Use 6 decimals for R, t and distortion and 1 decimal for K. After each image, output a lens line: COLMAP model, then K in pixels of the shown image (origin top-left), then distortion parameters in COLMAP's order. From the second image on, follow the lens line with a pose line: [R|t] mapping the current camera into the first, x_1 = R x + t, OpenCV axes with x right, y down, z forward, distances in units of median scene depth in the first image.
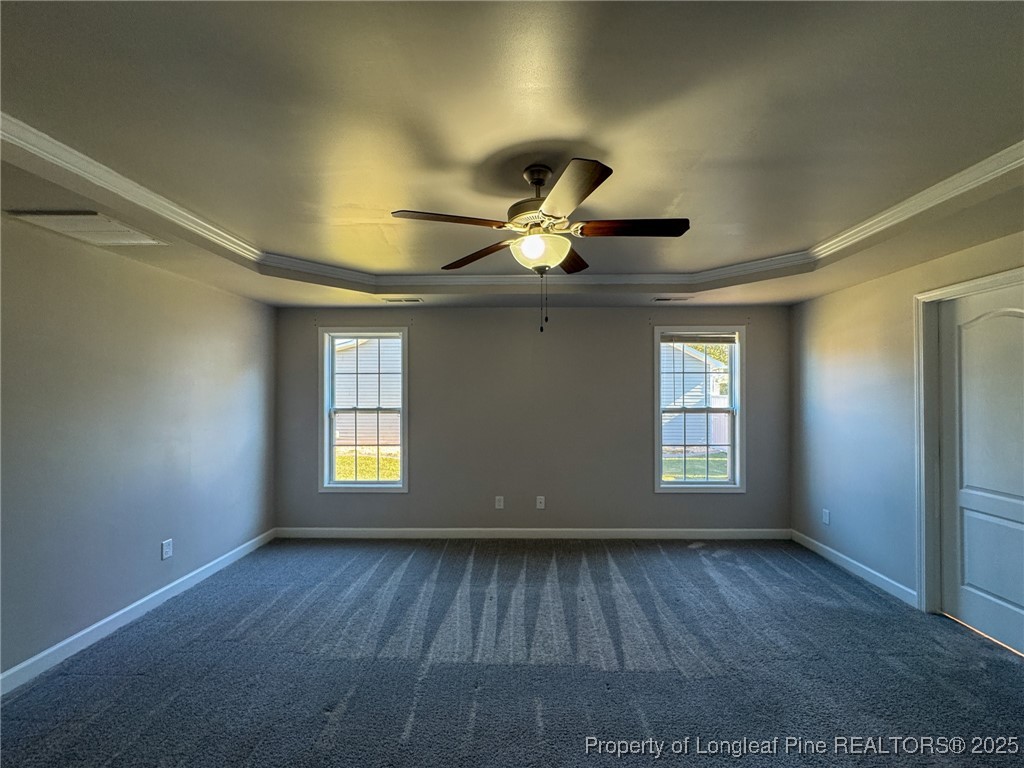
lens RADIAL K [[415.4, 0, 512.0], [0, 415.4, 384.0], [0, 0, 1]] dist [-0.002257, -0.000187]
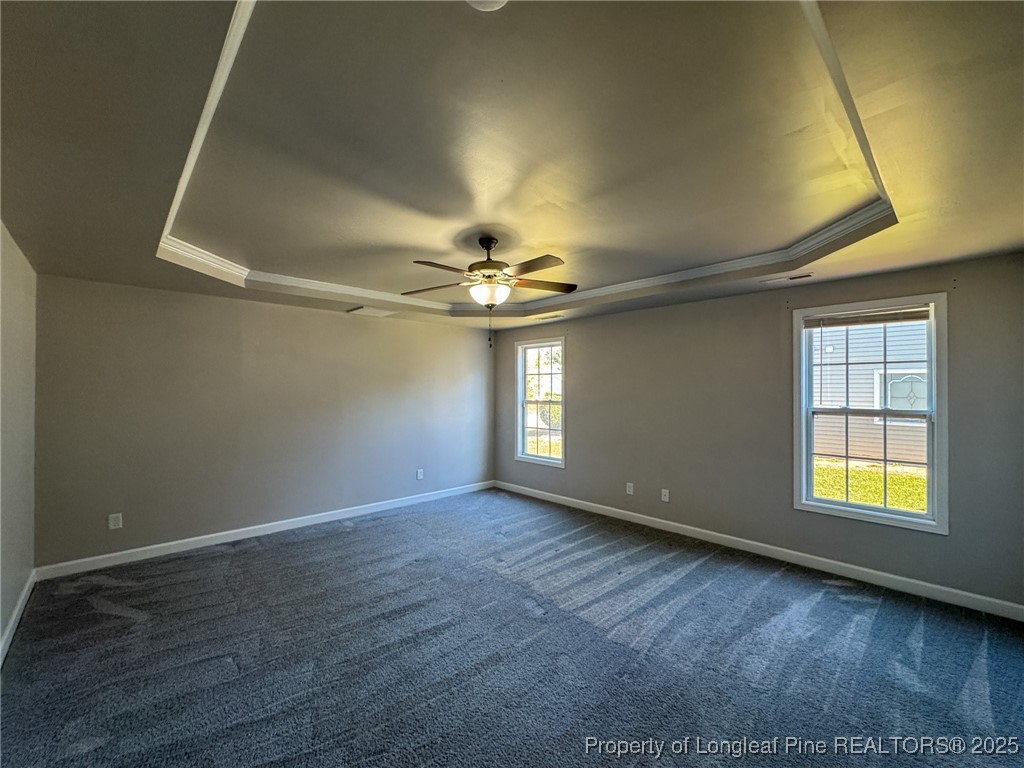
lens RADIAL K [[415.4, 0, 512.0], [0, 415.4, 384.0], [0, 0, 1]] dist [-0.002257, -0.000187]
pose [[0.702250, -0.007077, -0.711895, 0.626724], [0.013602, 0.999901, 0.003477, -0.000916], [0.711801, -0.012125, 0.702277, 0.008093]]
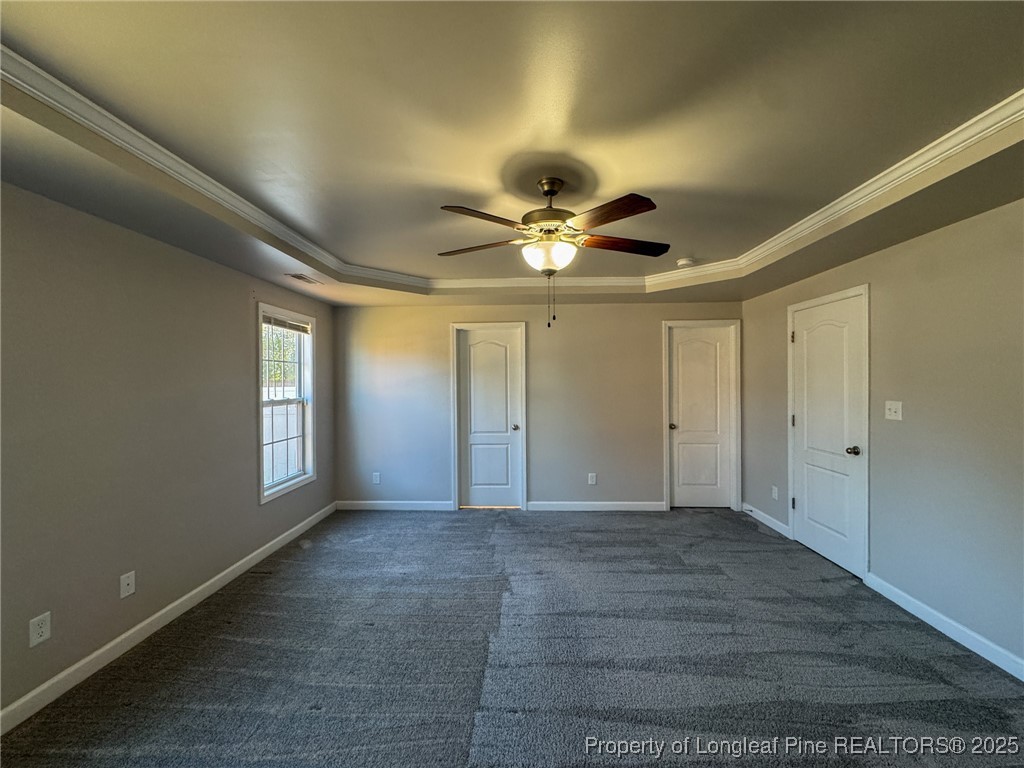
lens RADIAL K [[415.4, 0, 512.0], [0, 415.4, 384.0], [0, 0, 1]] dist [-0.002257, -0.000187]
pose [[0.020375, -0.006266, 0.999773, -0.542794], [-0.016787, 0.999837, 0.006609, 0.009740], [-0.999651, -0.016918, 0.020267, 0.565979]]
